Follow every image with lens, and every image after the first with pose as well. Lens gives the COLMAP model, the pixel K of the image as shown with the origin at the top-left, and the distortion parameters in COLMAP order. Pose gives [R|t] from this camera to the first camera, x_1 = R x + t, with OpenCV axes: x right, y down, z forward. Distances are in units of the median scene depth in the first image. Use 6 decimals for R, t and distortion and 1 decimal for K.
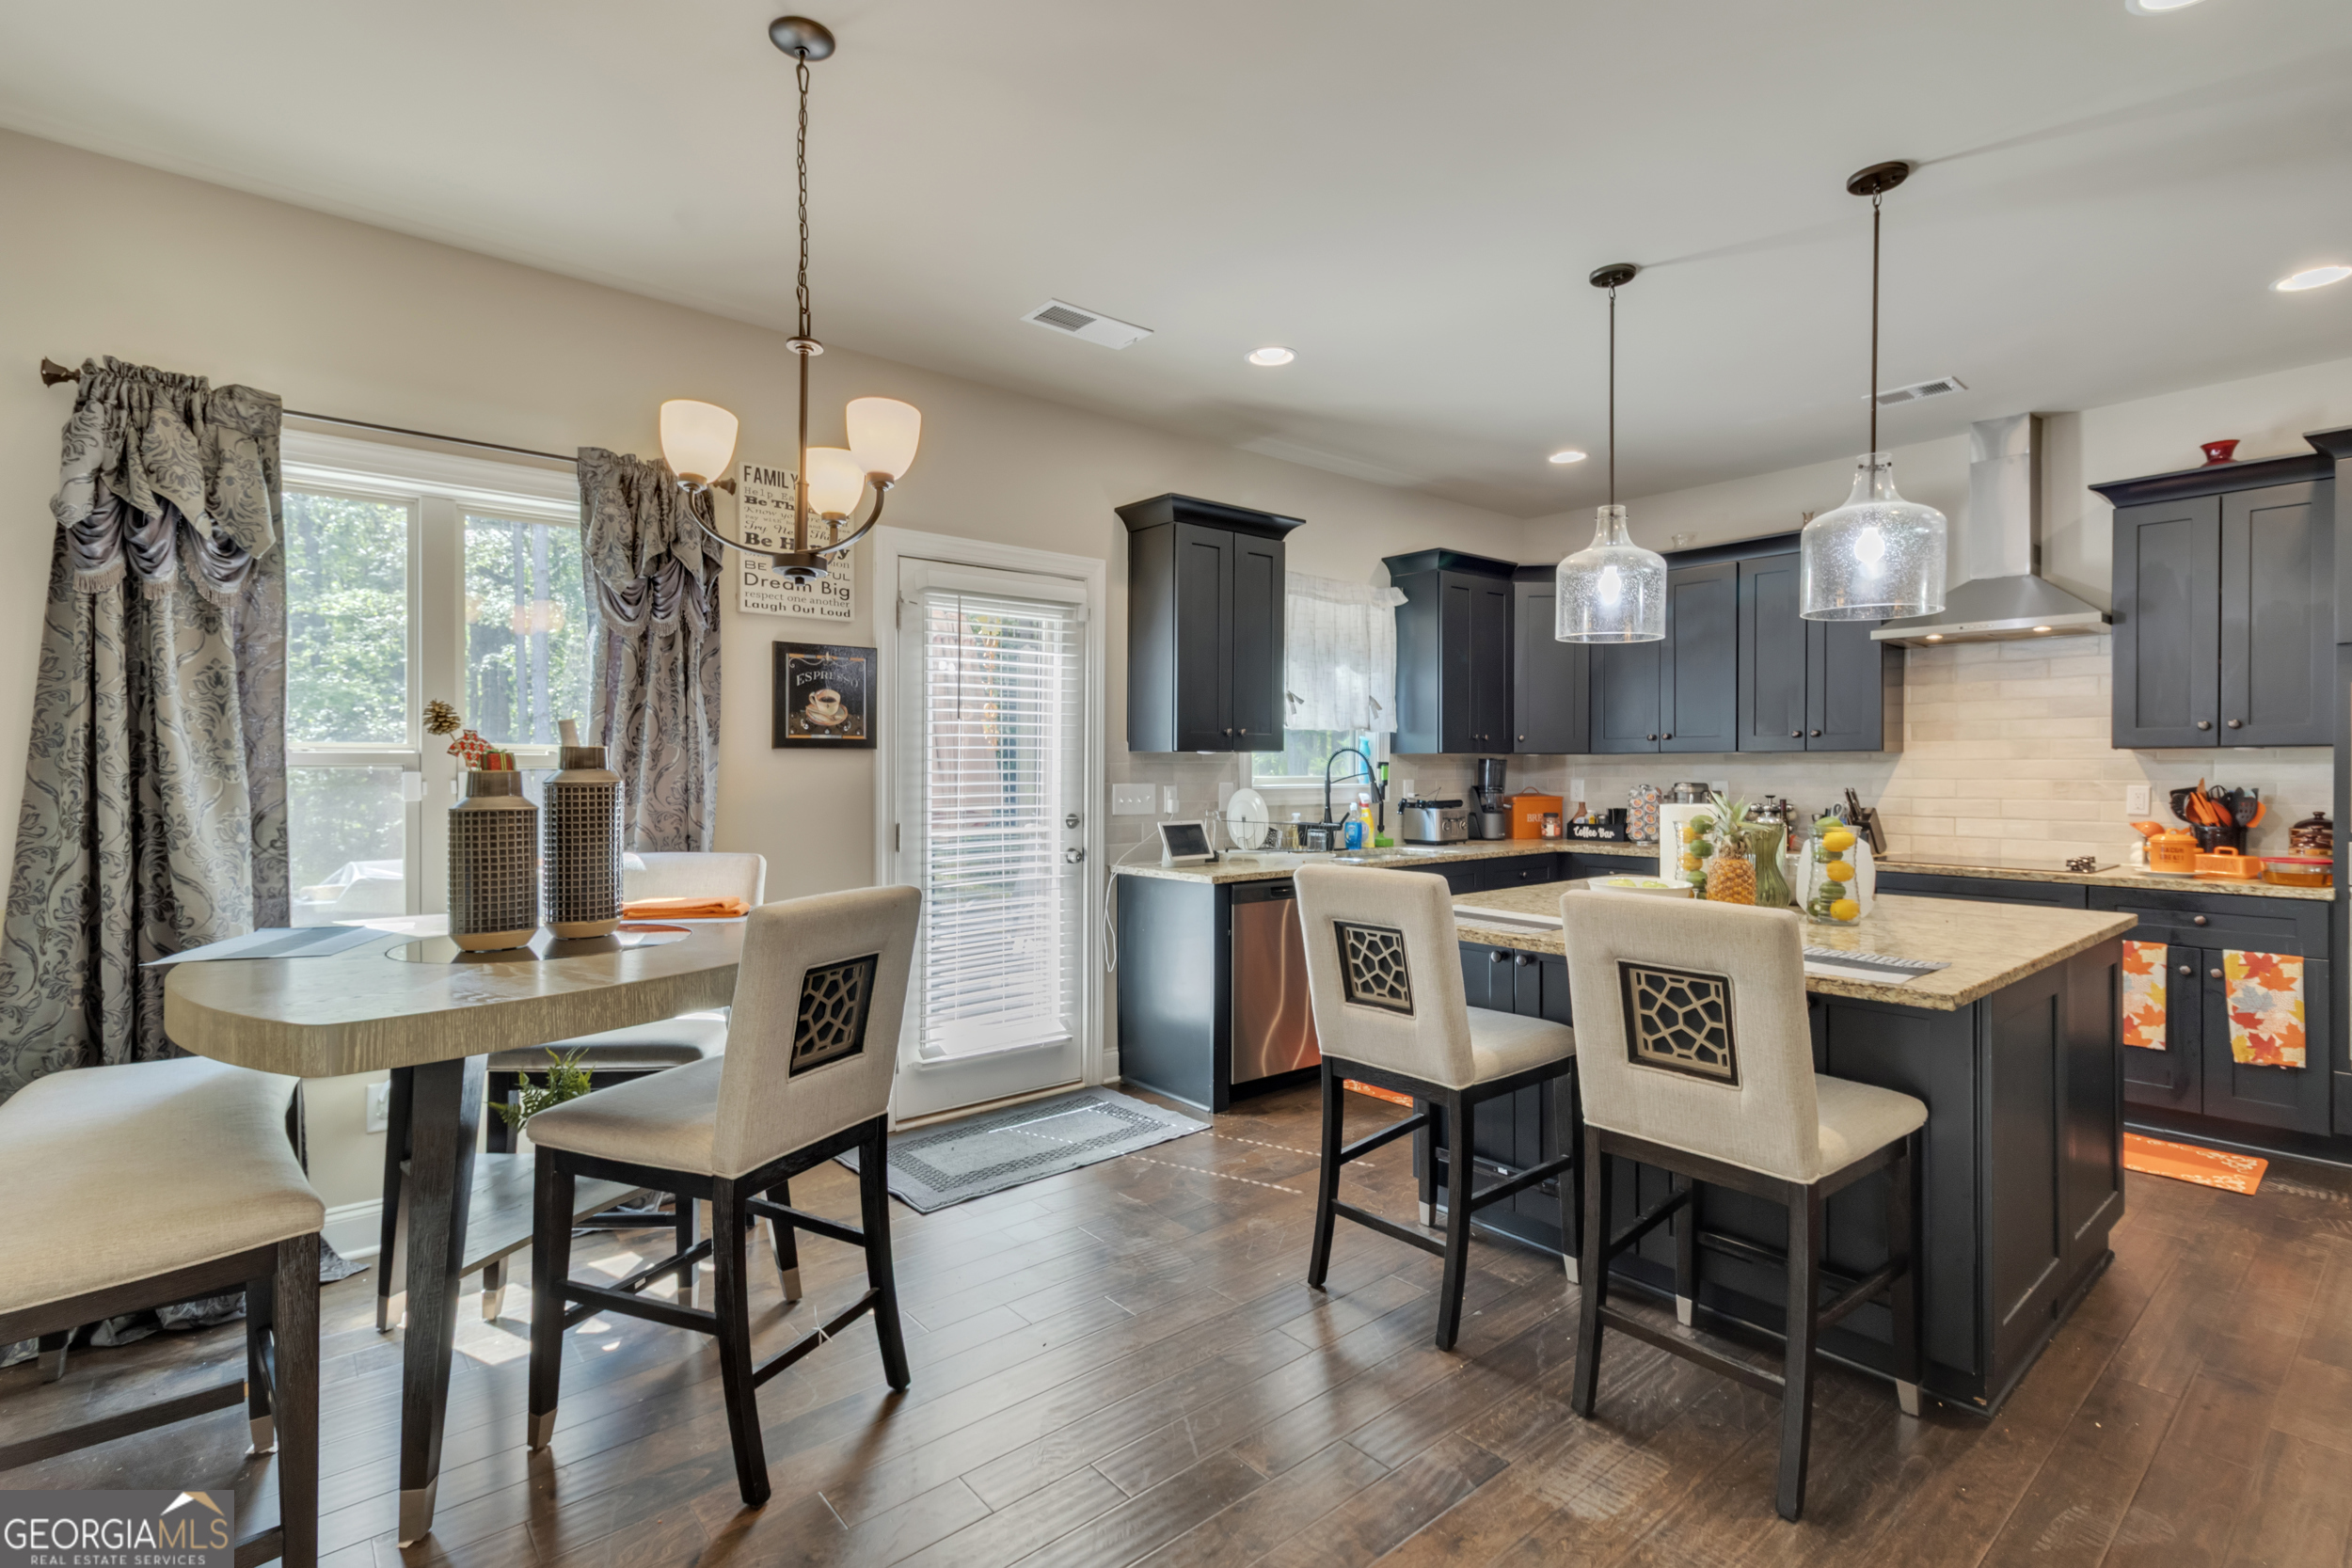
lens RADIAL K [[1087.2, 0, 1220.3], [0, 1087.2, 774.6], [0, 0, 1]] dist [0.006326, 0.001488]
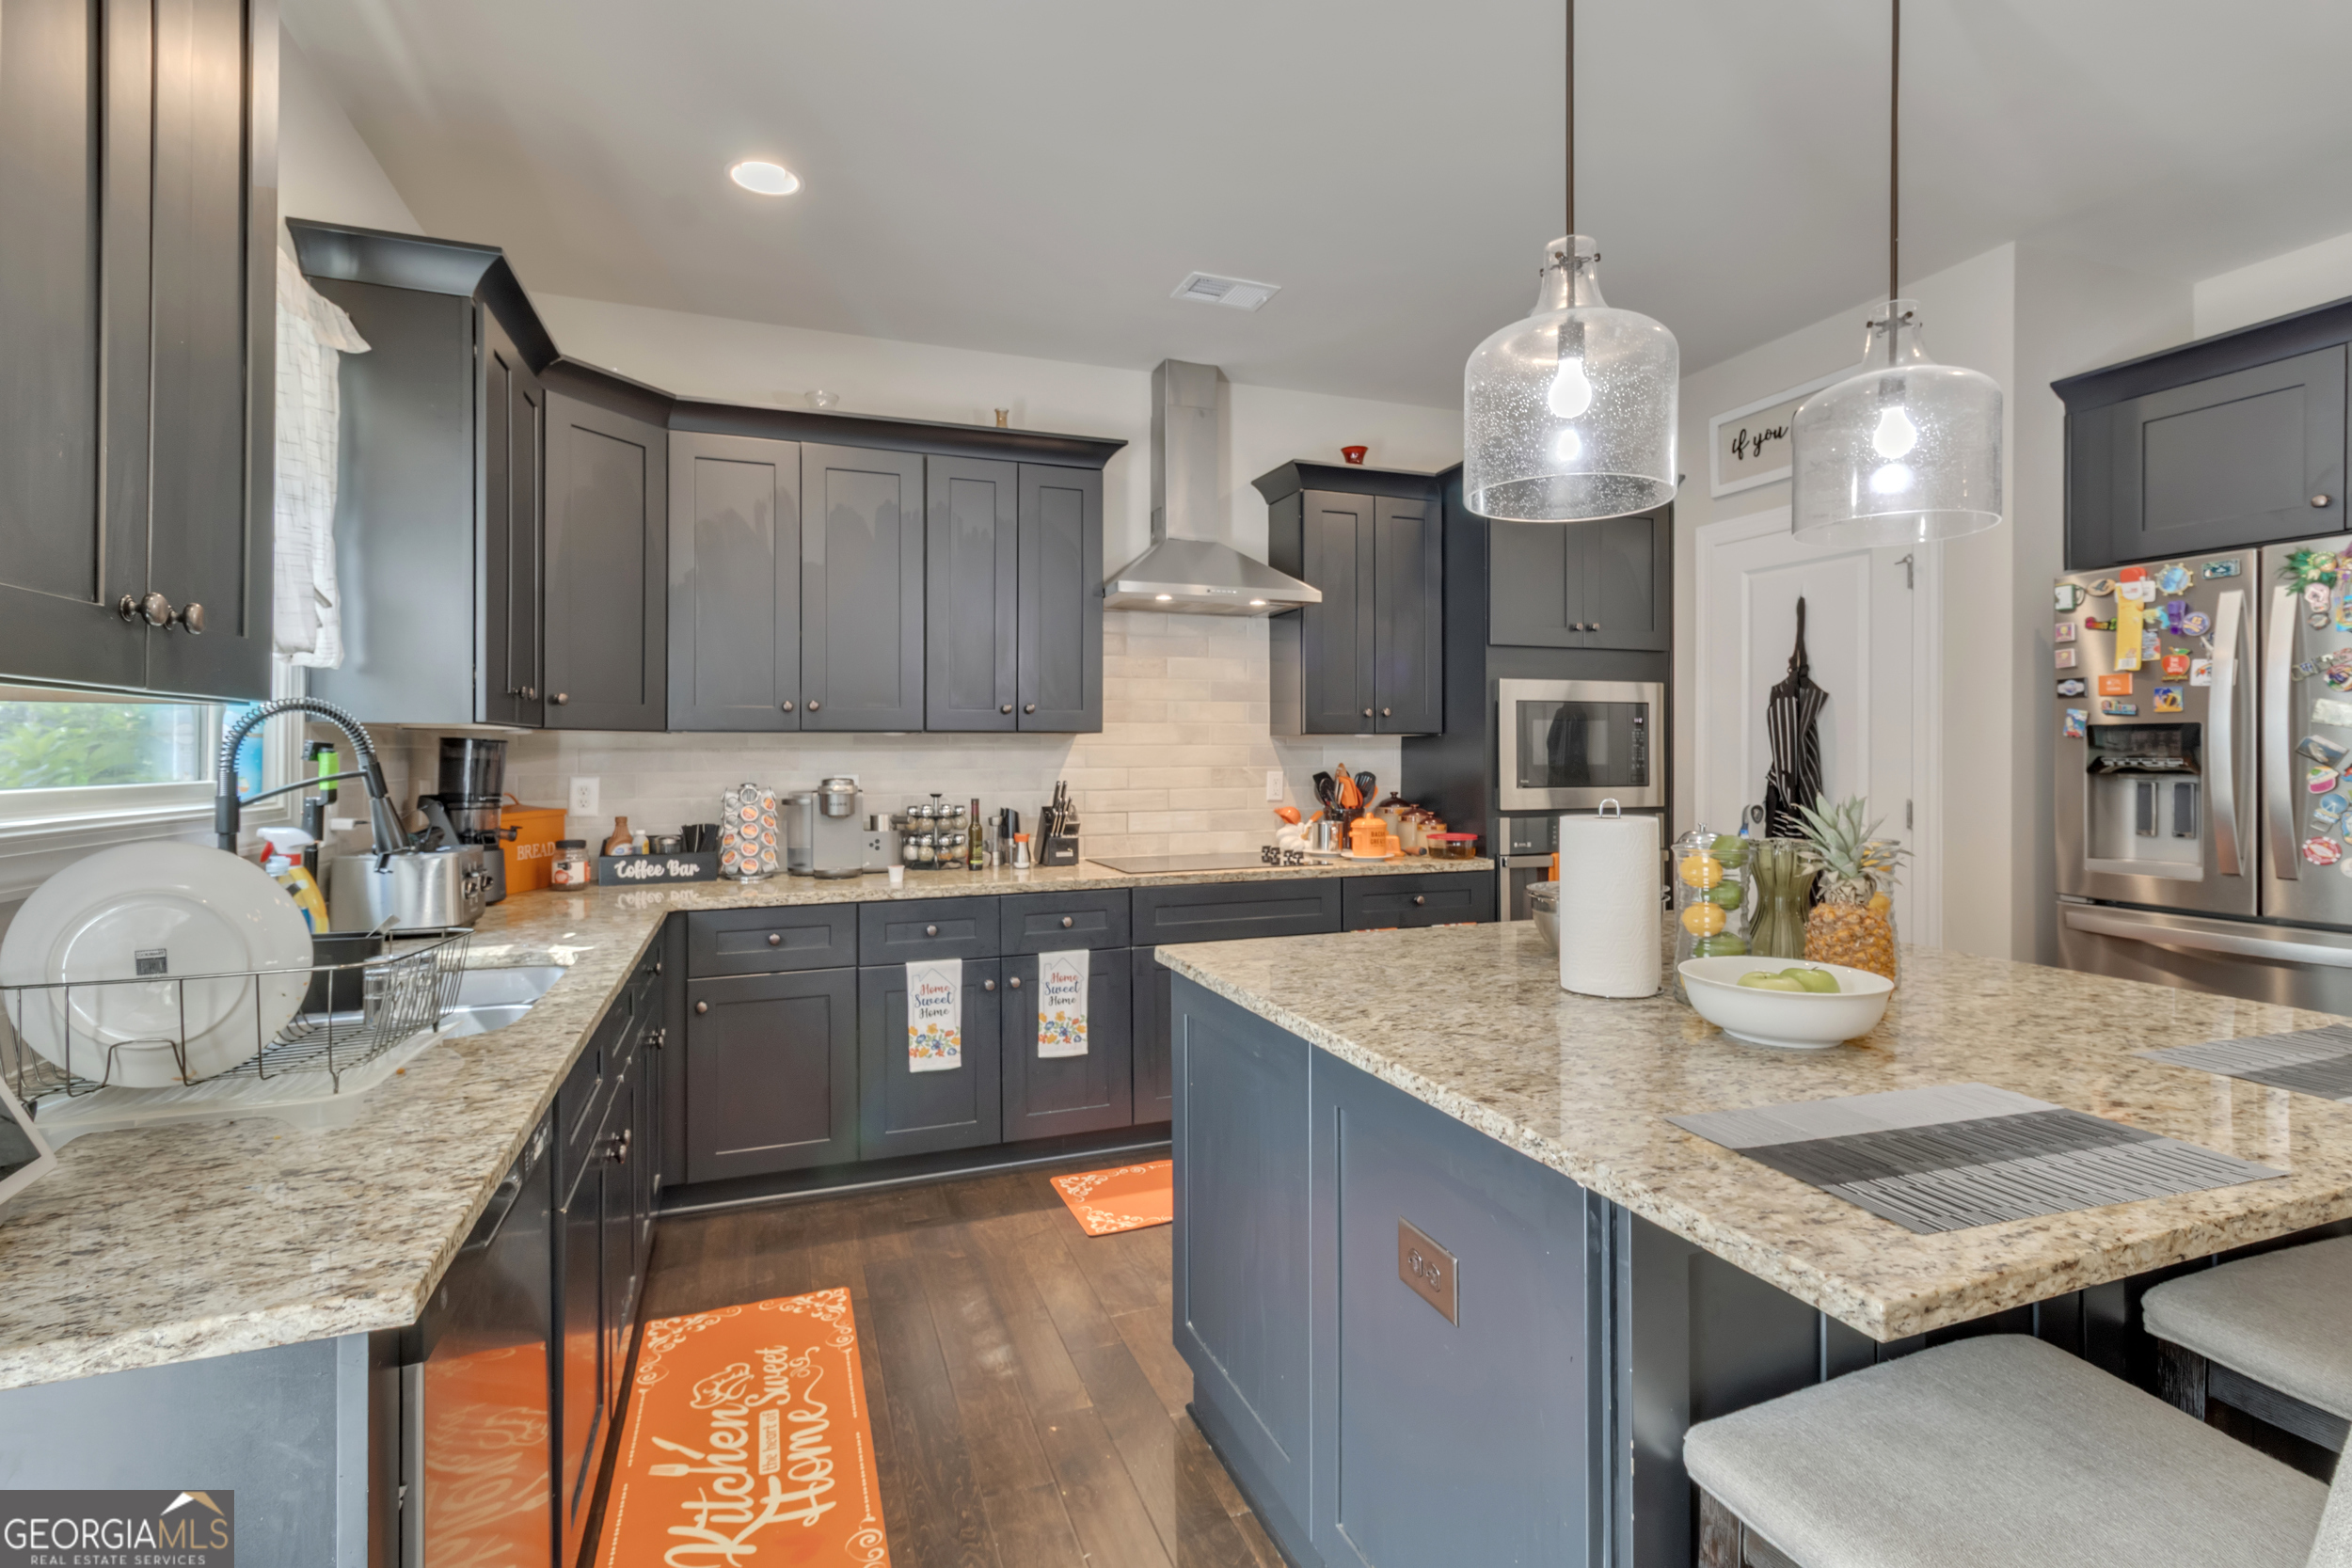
lens RADIAL K [[1115.1, 0, 1172.8], [0, 1115.1, 766.7], [0, 0, 1]] dist [0.004046, 0.001392]
pose [[0.351926, -0.013653, 0.935928, -0.165724], [0.007620, 0.999902, 0.011721, -0.007829], [-0.935997, 0.003007, 0.351996, 0.805253]]
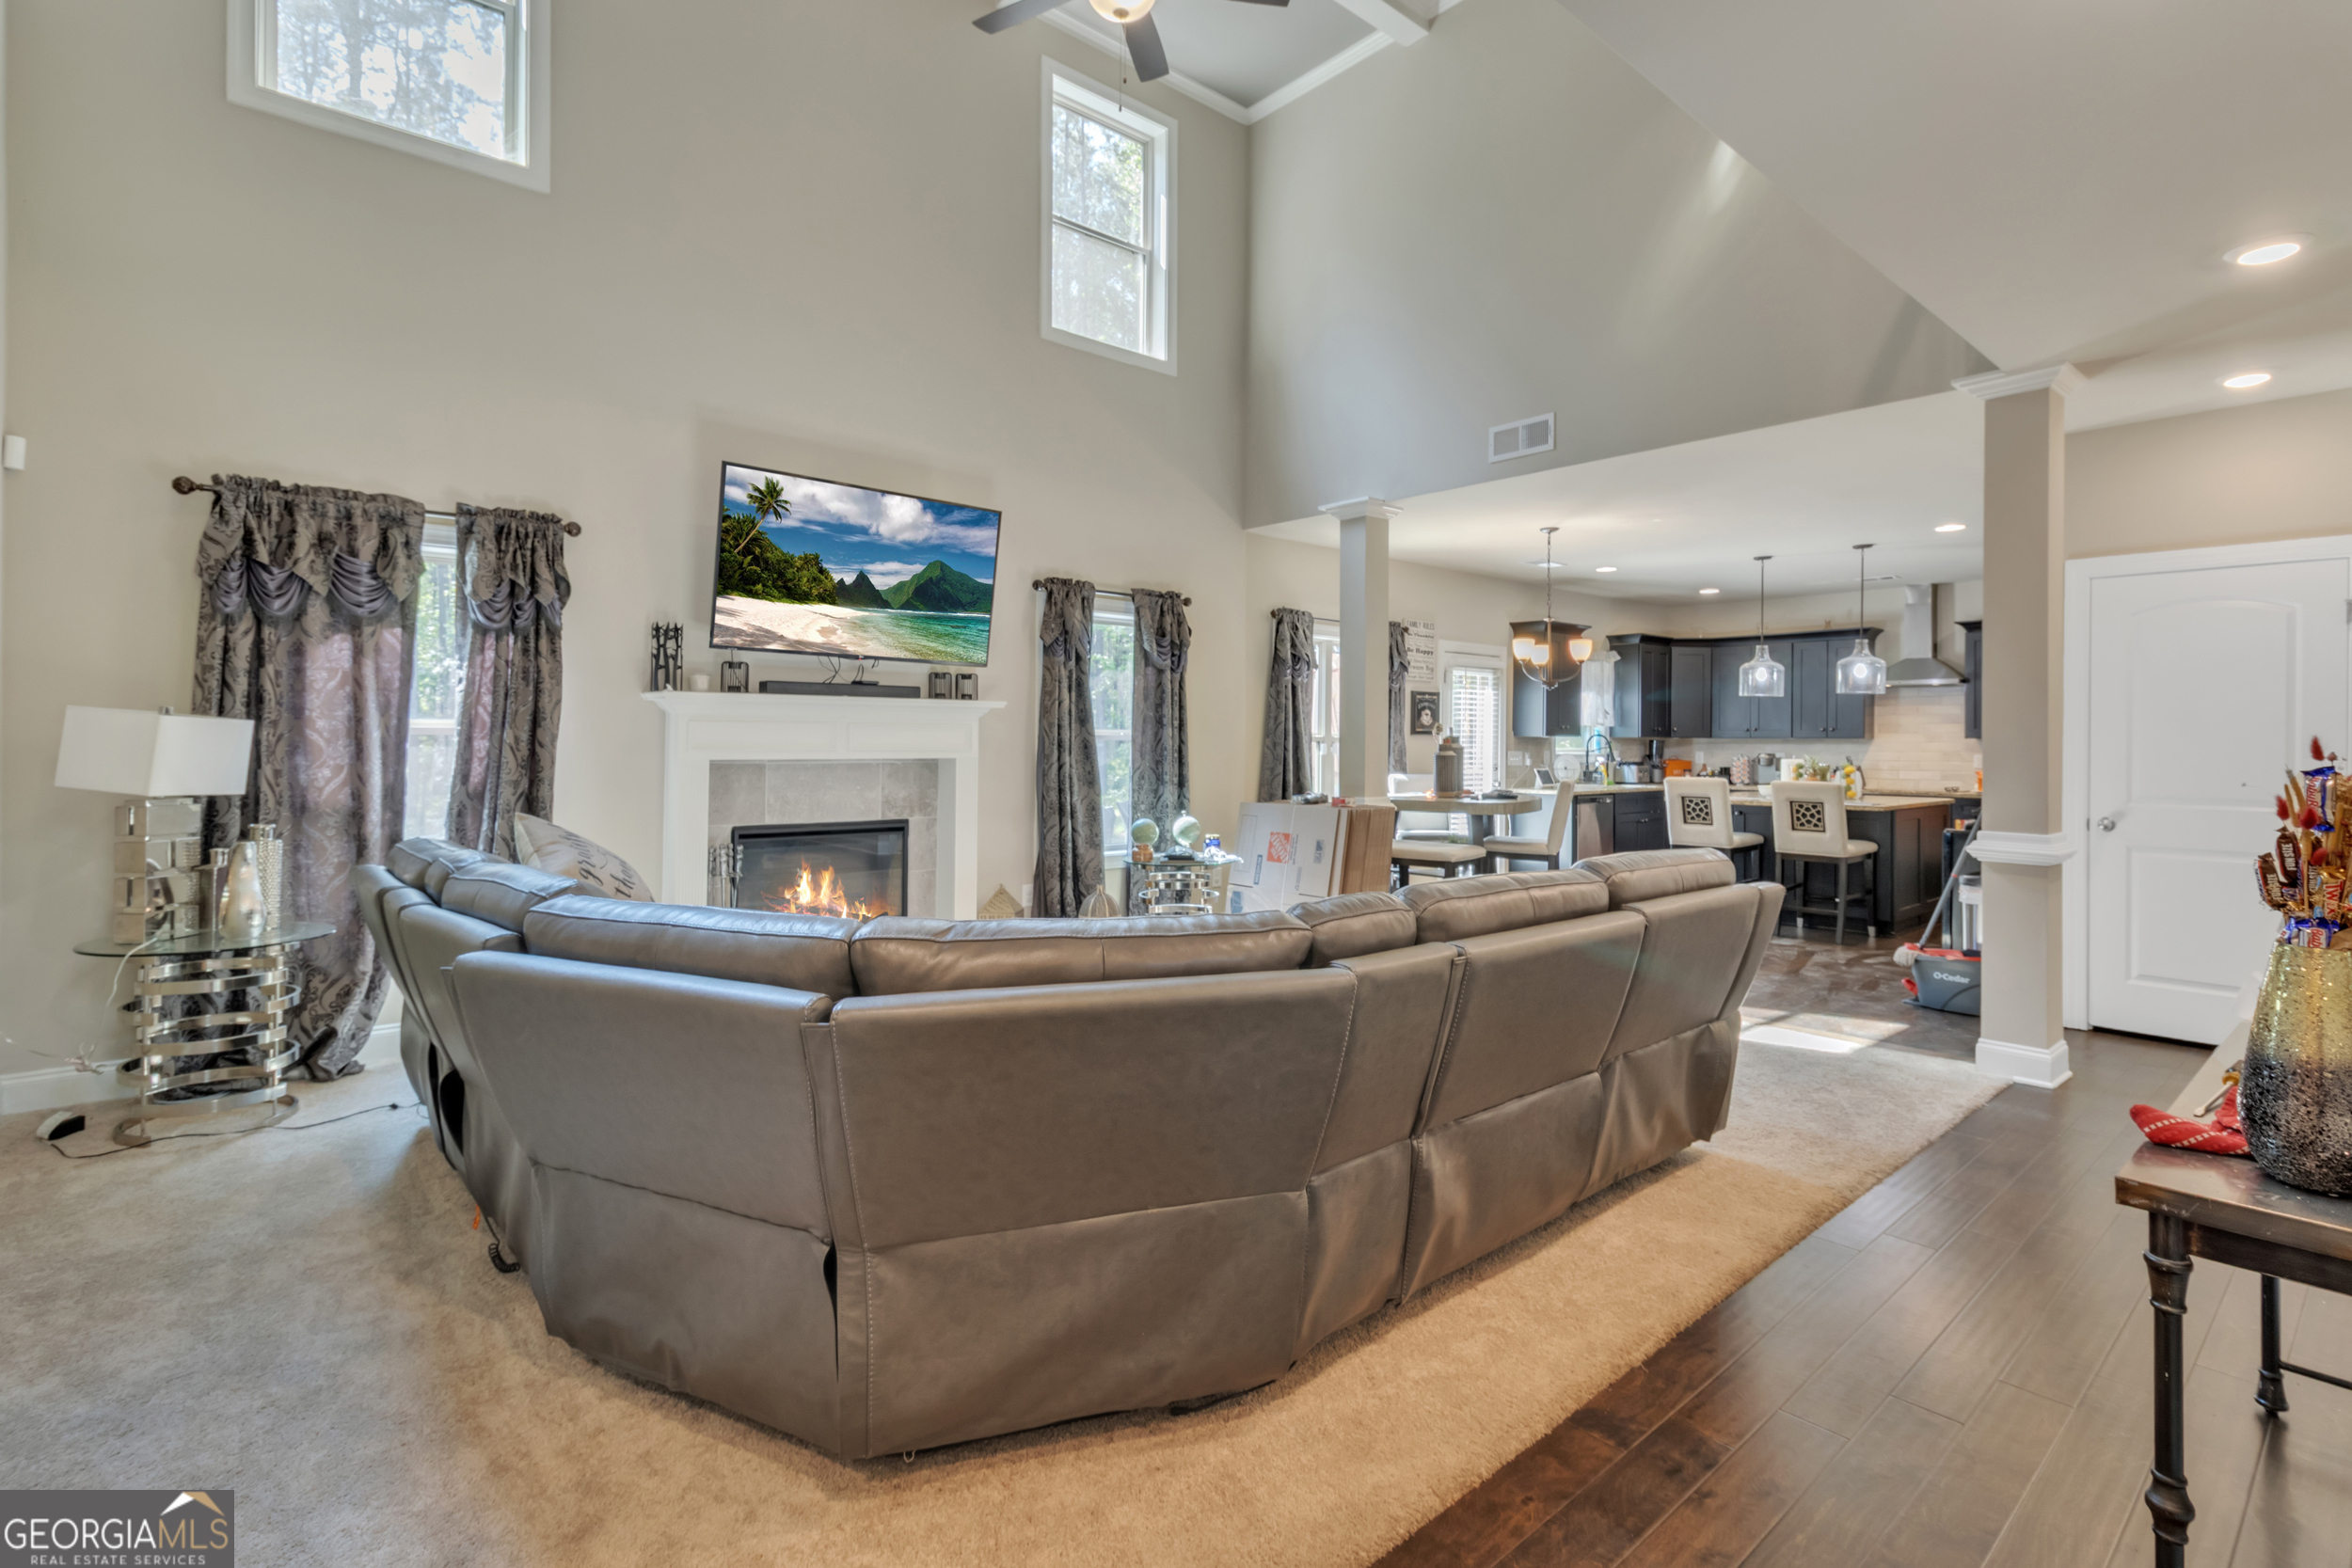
lens RADIAL K [[1112.9, 0, 1197.3], [0, 1112.9, 740.3], [0, 0, 1]] dist [0.002281, 0.000512]
pose [[0.999949, 0.006839, 0.007438, -0.844489], [-0.006768, 0.999931, -0.009610, 0.014631], [-0.007504, 0.009559, 0.999926, -1.383891]]
